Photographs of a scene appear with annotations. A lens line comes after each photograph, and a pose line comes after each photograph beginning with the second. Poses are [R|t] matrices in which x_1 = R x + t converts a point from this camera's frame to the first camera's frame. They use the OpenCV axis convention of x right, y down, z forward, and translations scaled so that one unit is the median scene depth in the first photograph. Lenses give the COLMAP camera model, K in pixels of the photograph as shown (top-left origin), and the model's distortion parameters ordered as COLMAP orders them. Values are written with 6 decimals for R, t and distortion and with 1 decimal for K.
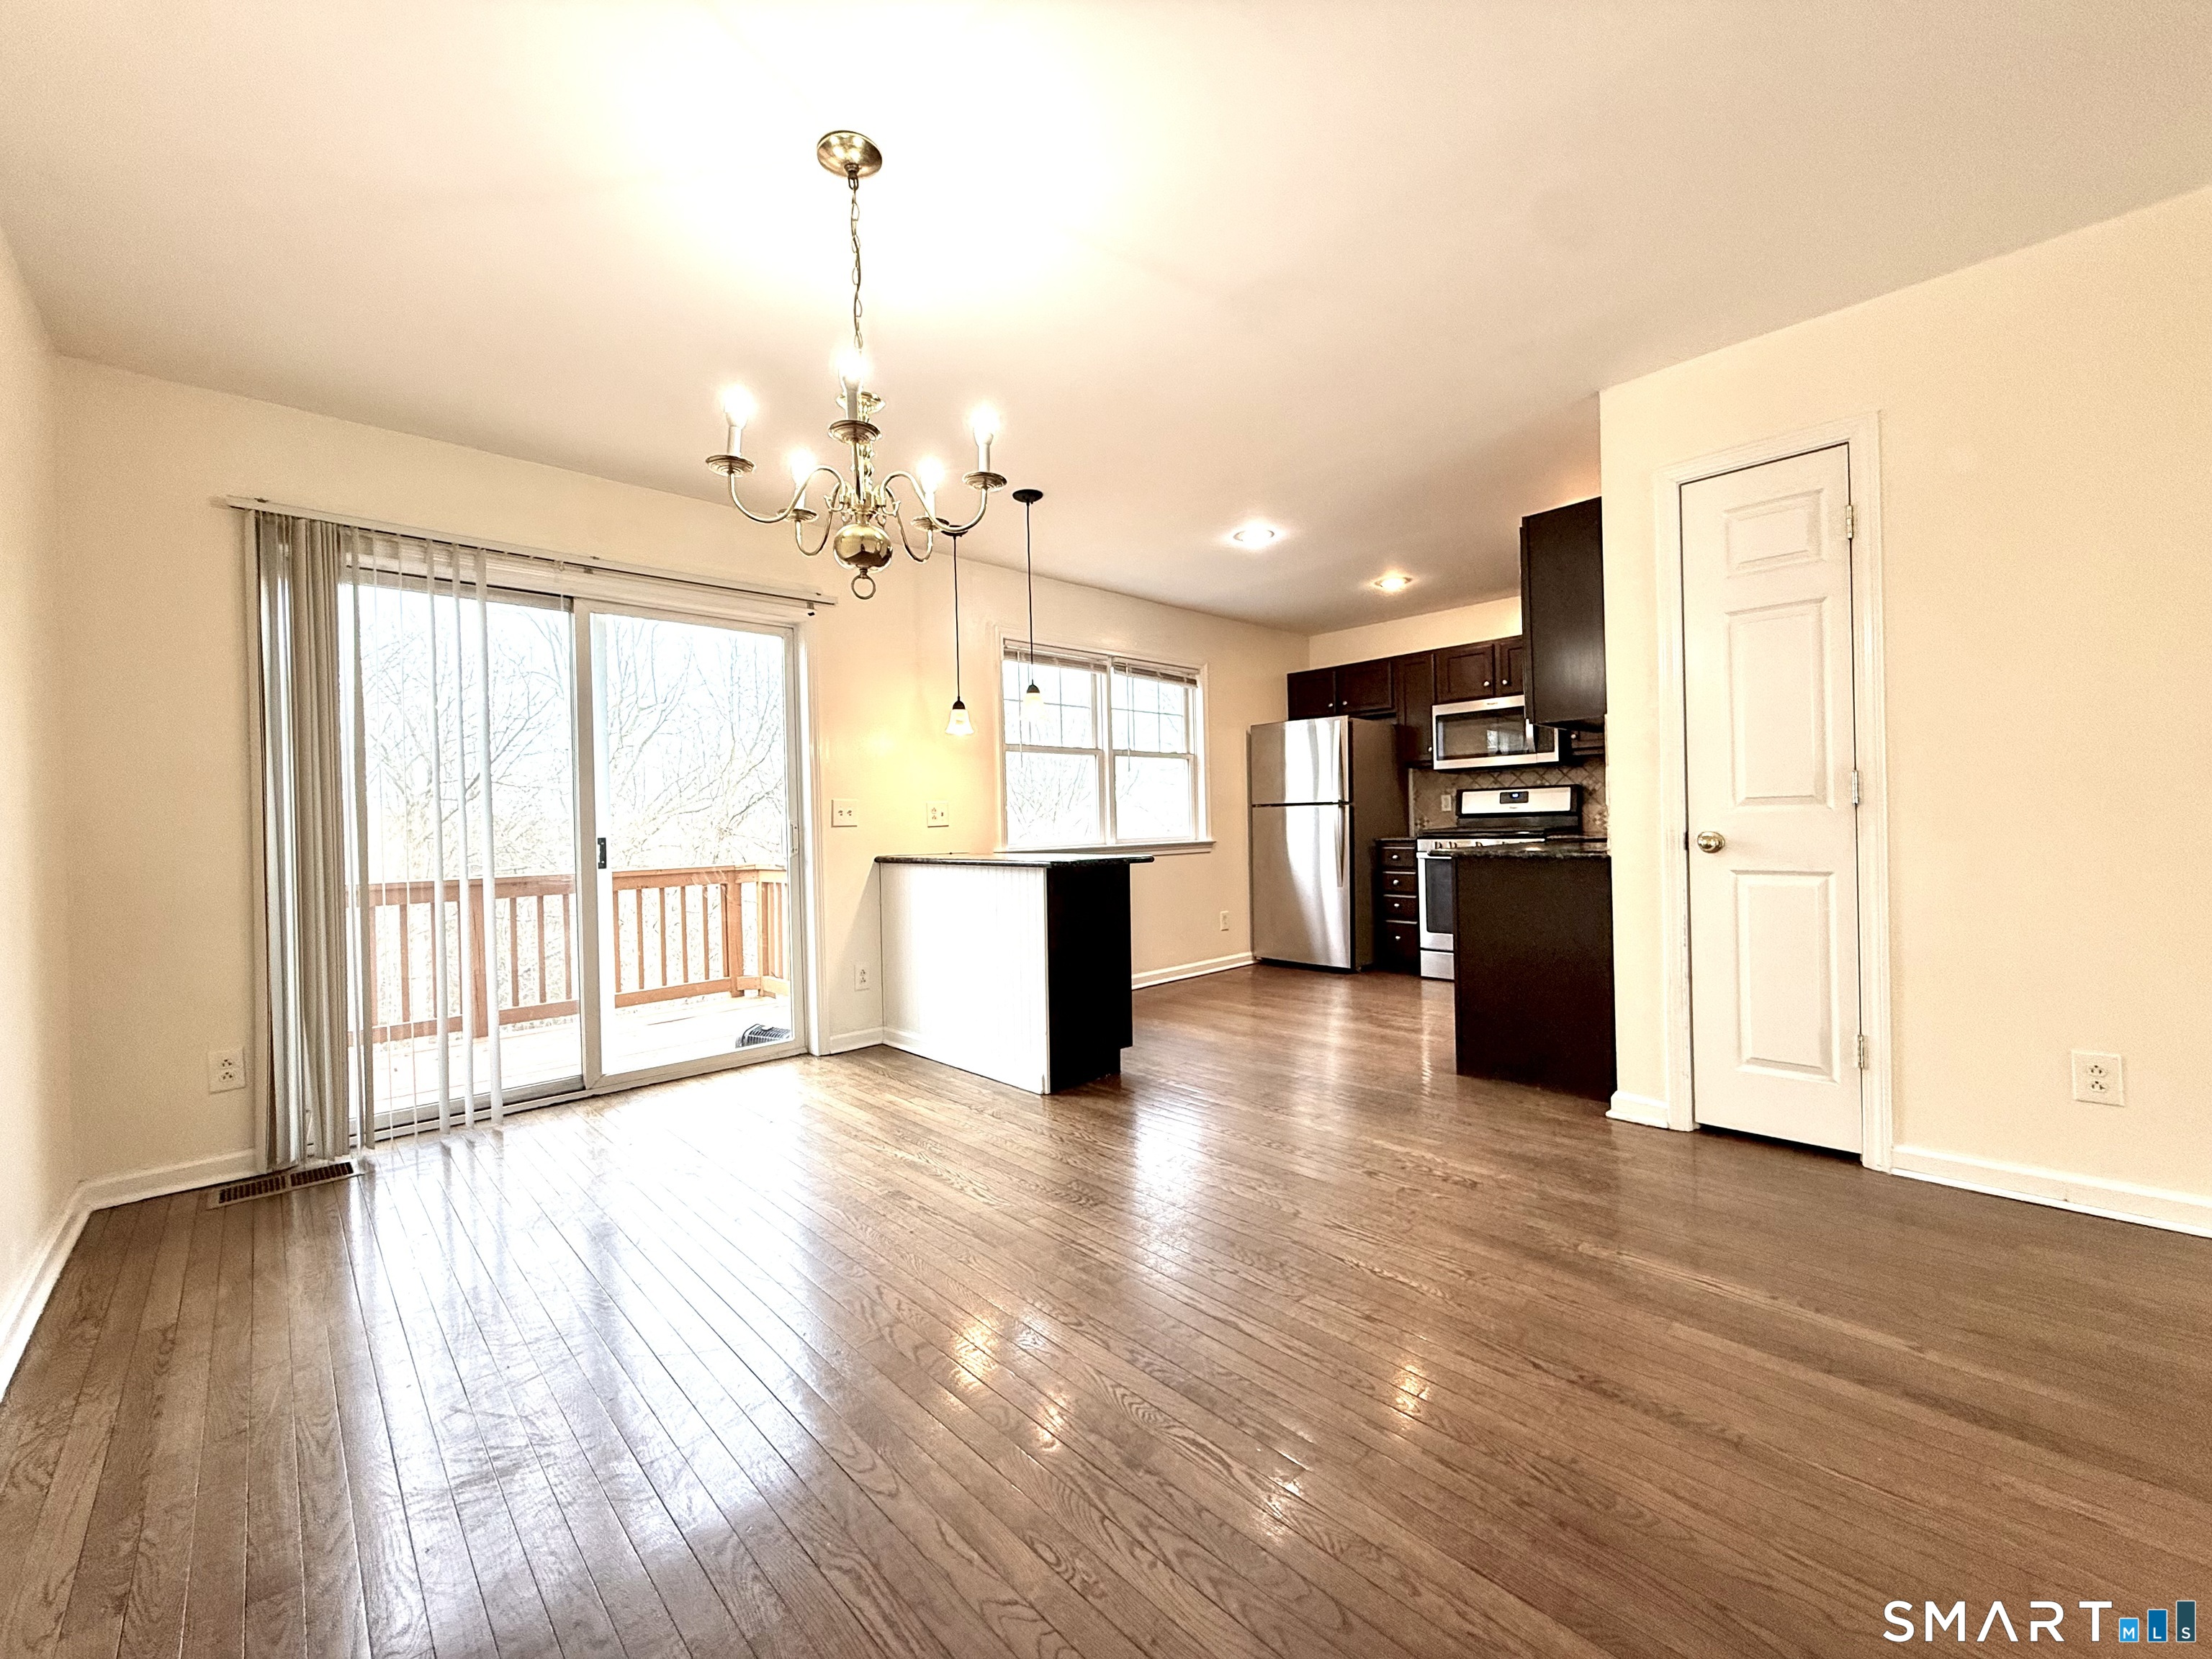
lens RADIAL K [[882.7, 0, 1099.4], [0, 882.7, 827.0], [0, 0, 1]] dist [0.000075, 0.000090]
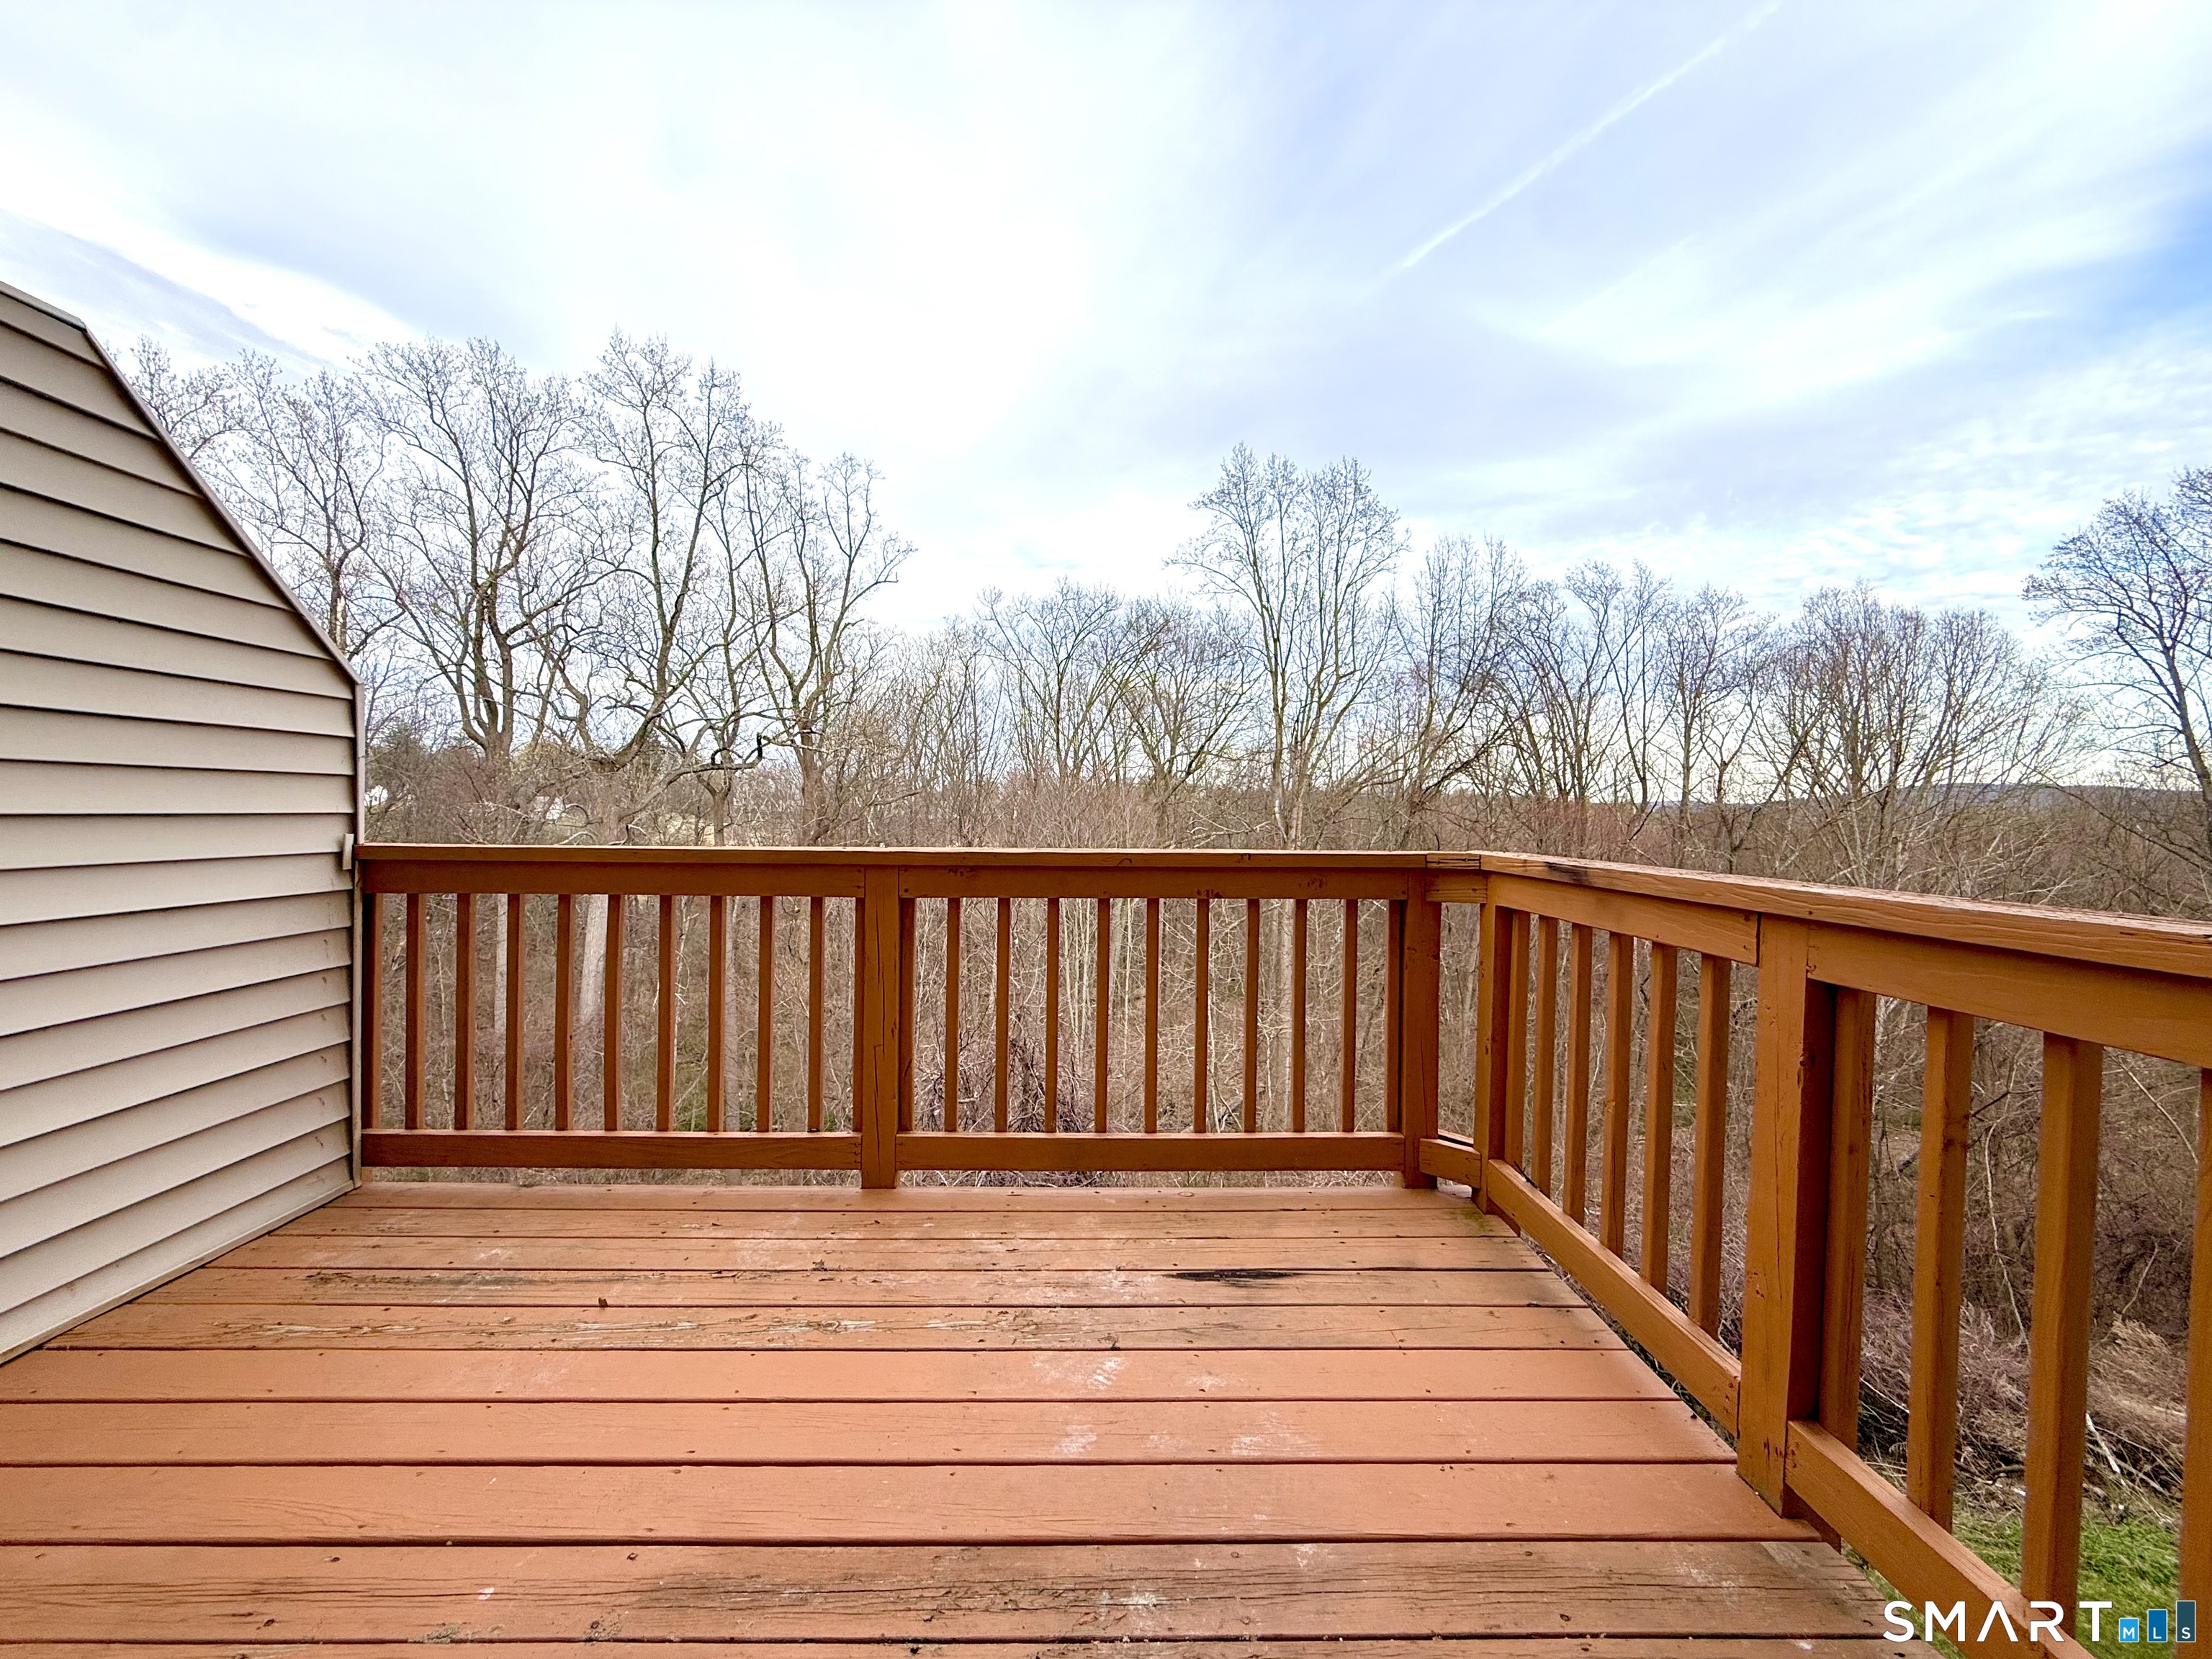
lens RADIAL K [[879.1, 0, 1099.4], [0, 879.1, 826.5], [0, 0, 1]] dist [-0.000452, 0.000301]
pose [[0.730798, 0.042959, -0.681240, -0.364277], [-0.027216, 0.999058, 0.033805, 0.030284], [0.682051, -0.006164, 0.731279, 0.882327]]
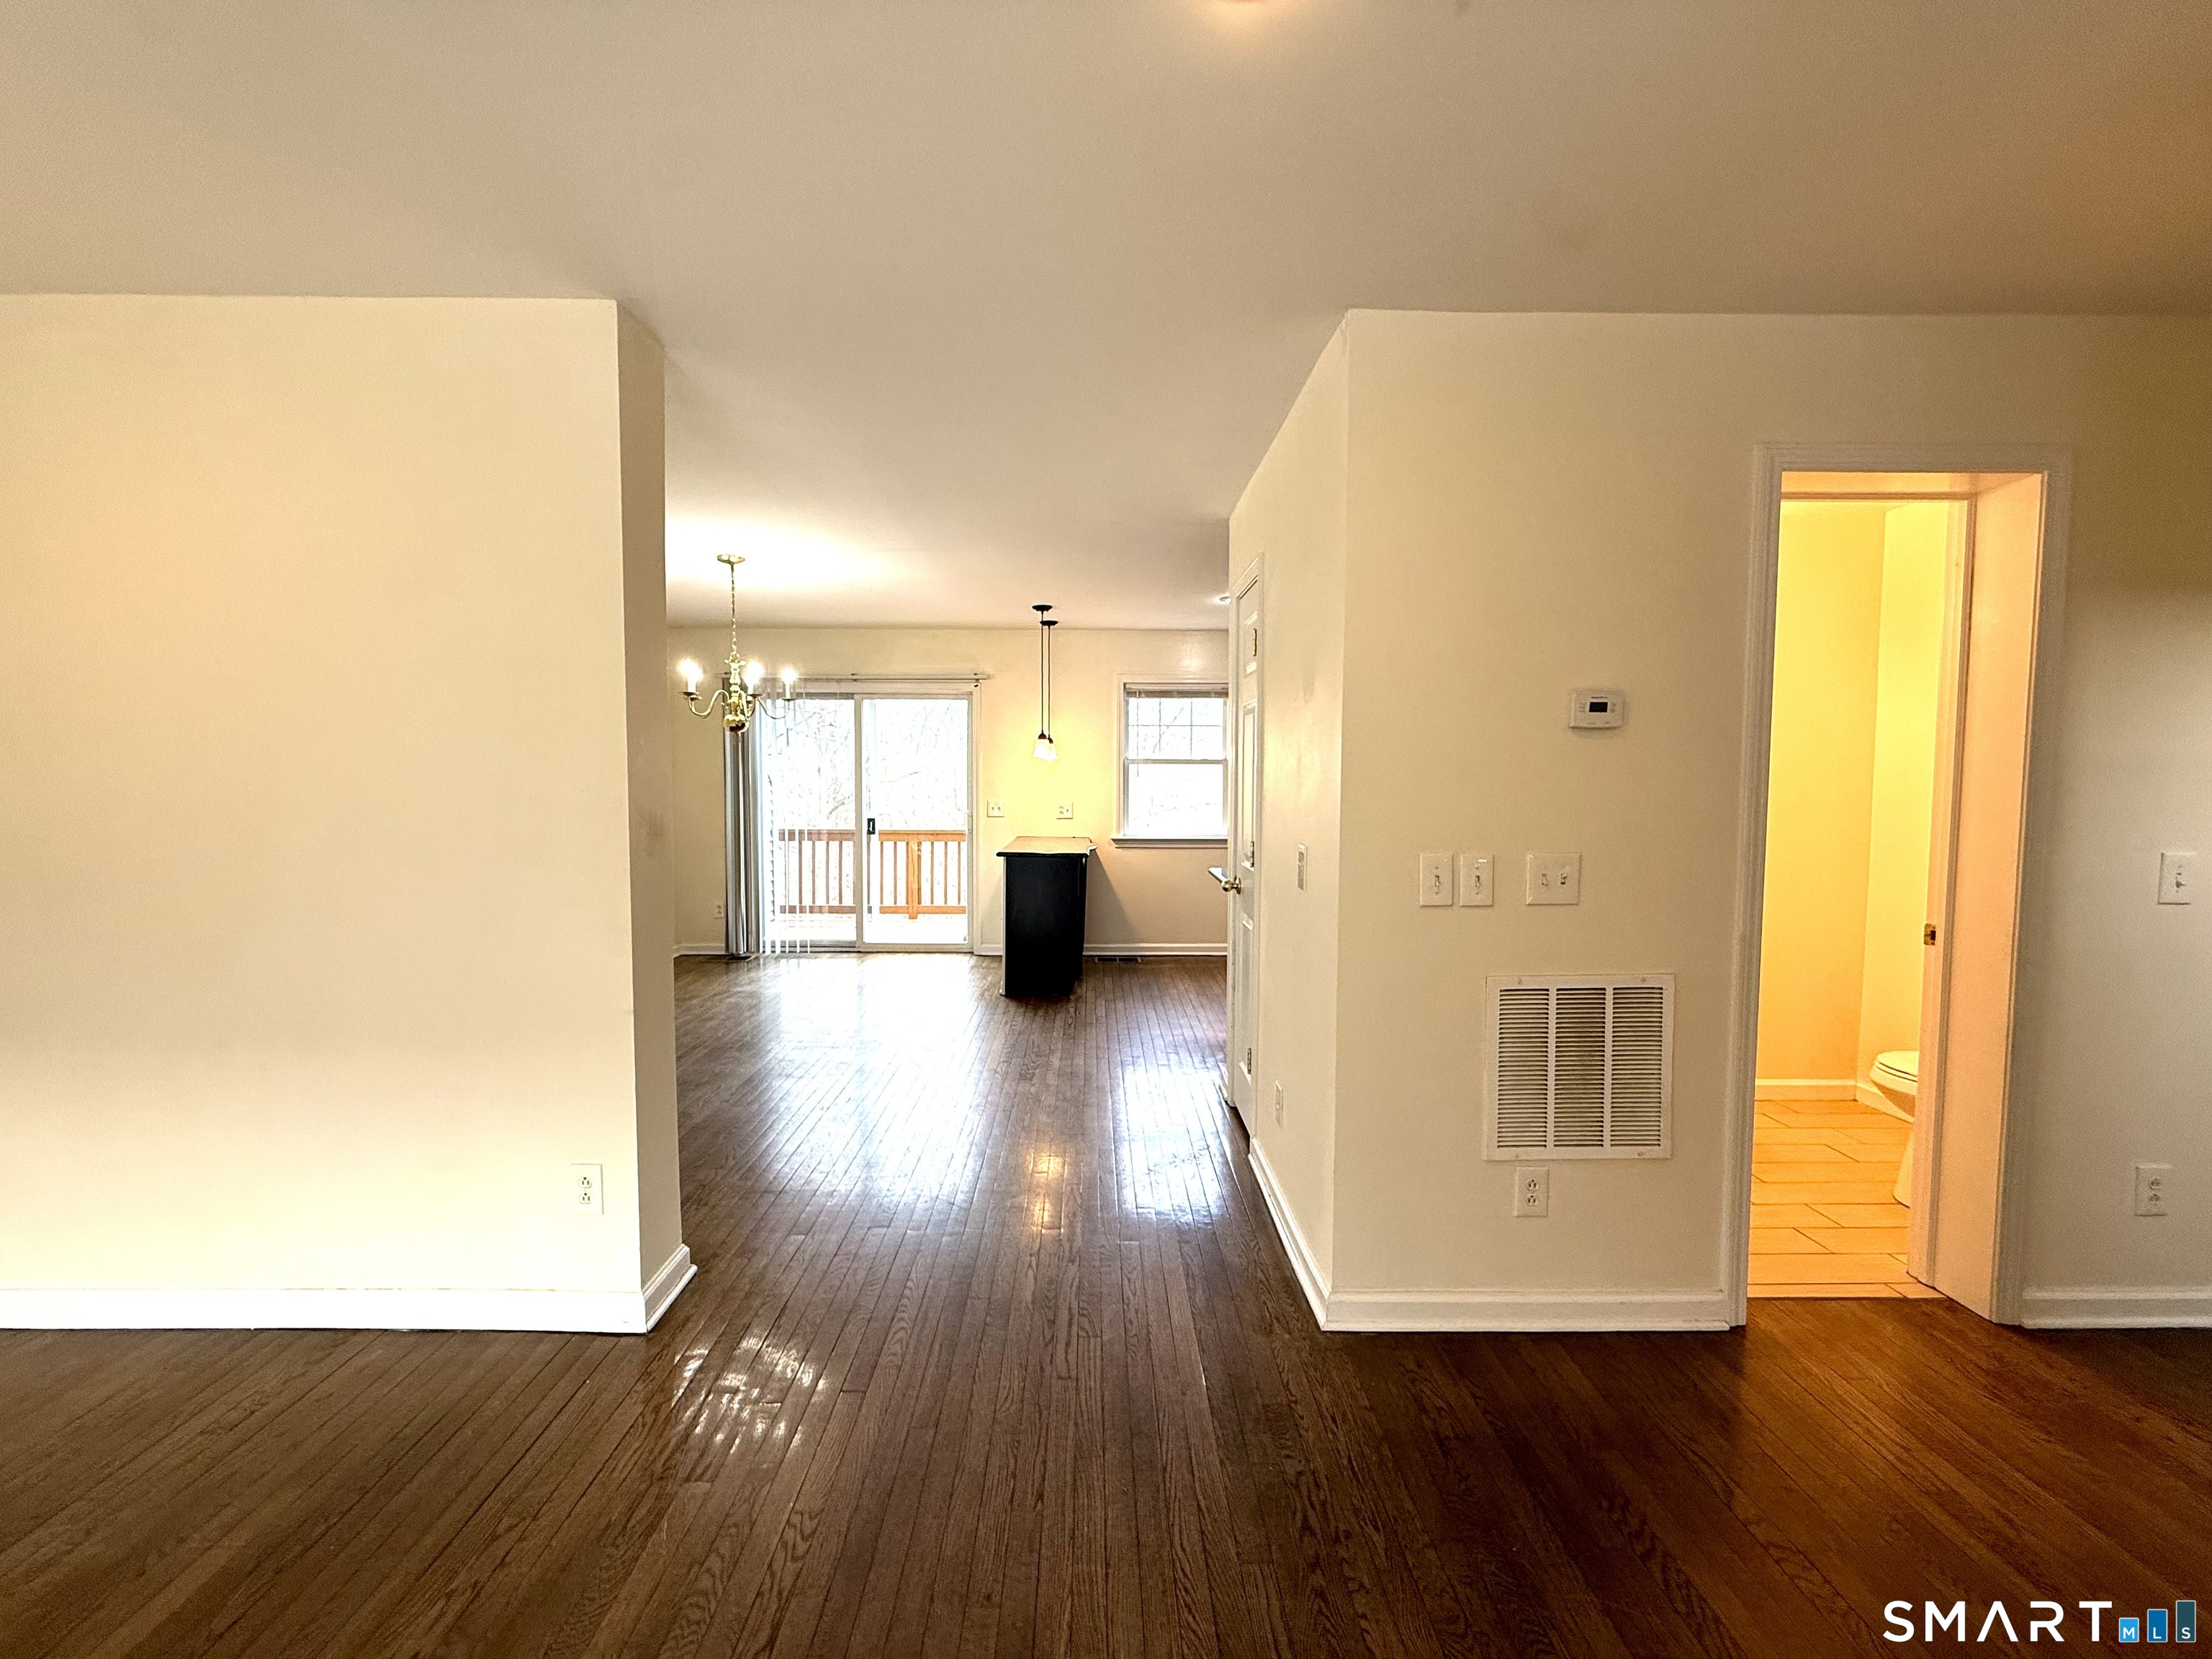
lens RADIAL K [[879.1, 0, 1099.4], [0, 879.1, 826.5], [0, 0, 1]] dist [-0.000452, 0.000301]
pose [[0.732488, 0.067994, -0.677376, 0.902161], [-0.026077, 0.997072, 0.071887, -0.100147], [0.680280, -0.034992, 0.732116, -0.036945]]
